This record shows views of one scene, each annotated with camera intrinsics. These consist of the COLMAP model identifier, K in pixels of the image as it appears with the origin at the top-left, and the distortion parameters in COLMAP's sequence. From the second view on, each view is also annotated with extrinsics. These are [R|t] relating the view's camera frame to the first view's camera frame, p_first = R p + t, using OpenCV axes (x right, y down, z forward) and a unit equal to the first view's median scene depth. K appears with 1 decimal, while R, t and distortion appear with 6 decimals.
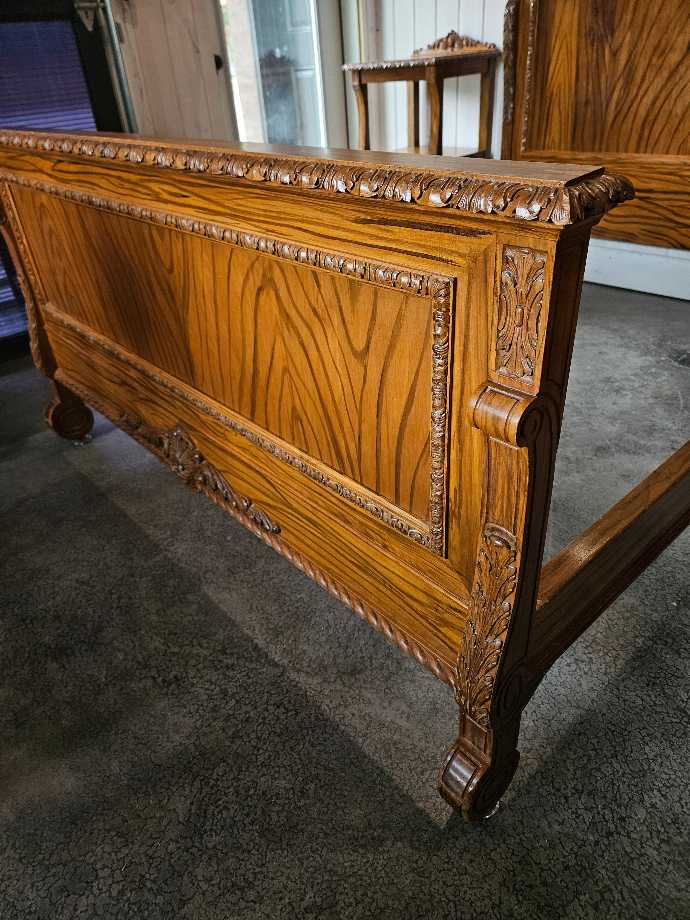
lens RADIAL K [[621.0, 0, 337.3], [0, 621.0, 466.7], [0, 0, 1]] dist [0.059079, -0.058700]
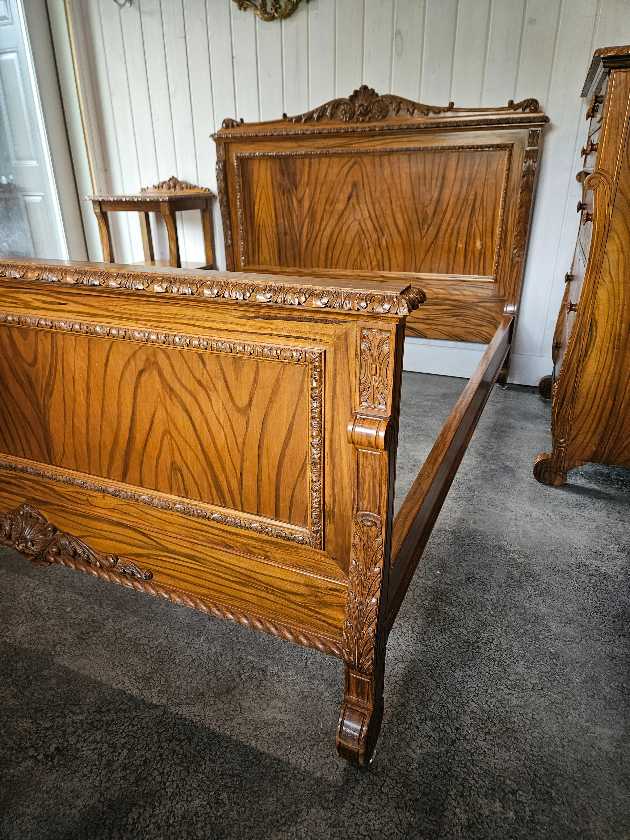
lens RADIAL K [[567.0, 0, 308.0], [0, 567.0, 426.1], [0, 0, 1]] dist [0.059079, -0.058700]
pose [[0.908874, -0.109673, 0.402393, -0.256911], [0.181889, 0.972452, -0.145785, 0.046314], [-0.375319, 0.205691, 0.903785, -0.127095]]
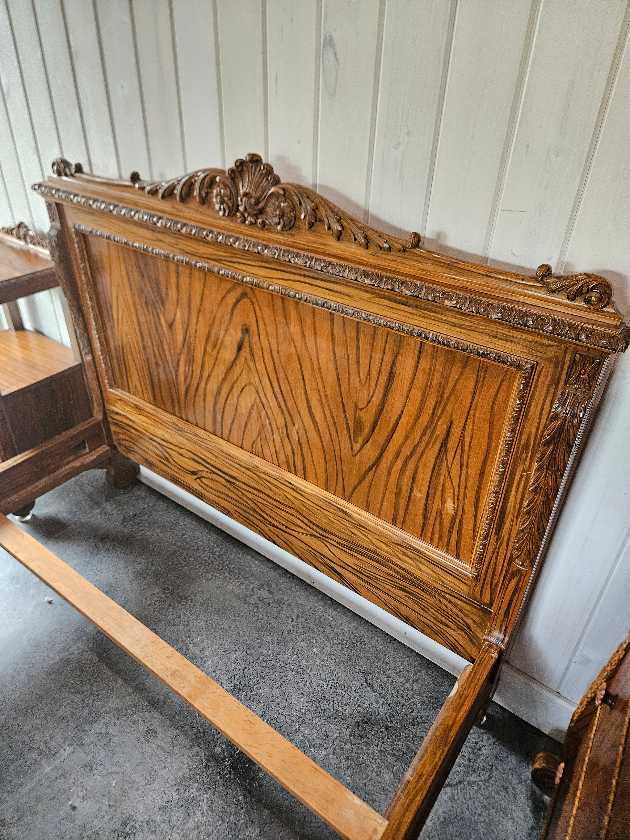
lens RADIAL K [[567.1, 0, 313.6], [0, 567.1, 408.5], [0, 0, 1]] dist [0.062879, -0.050734]
pose [[0.974122, -0.034437, 0.223382, 1.052596], [0.035378, 0.999374, -0.000210, -1.268950], [-0.223235, 0.008107, 0.974731, 0.611910]]
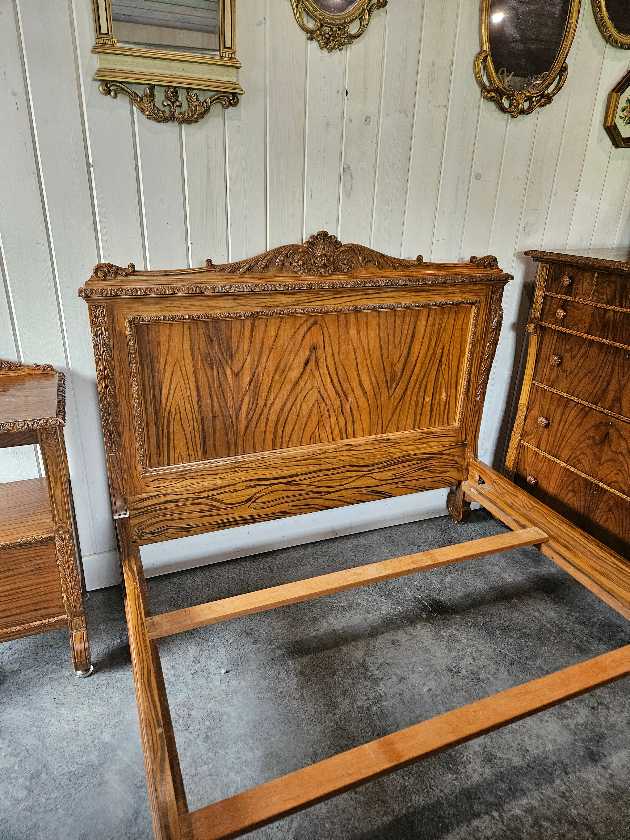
lens RADIAL K [[567.1, 0, 313.6], [0, 567.1, 408.5], [0, 0, 1]] dist [0.062879, -0.050734]
pose [[0.329058, -0.276302, 0.902983, -0.782546], [0.465940, 0.879233, 0.099240, -1.490949], [-0.821353, 0.388080, 0.418059, 1.282360]]
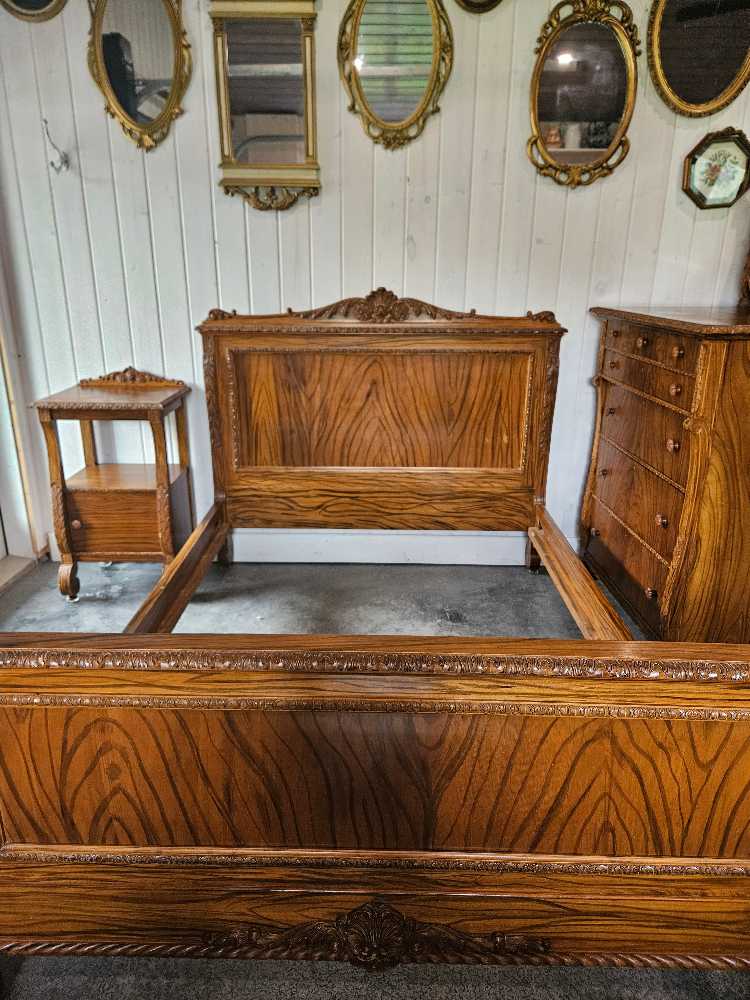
lens RADIAL K [[675.1, 0, 373.3], [0, 675.1, 486.3], [0, 0, 1]] dist [0.062879, -0.050734]
pose [[0.662620, -0.154442, 0.732859, -1.141202], [0.361009, 0.923193, -0.131856, -0.629228], [-0.656206, 0.351940, 0.667482, 0.181922]]
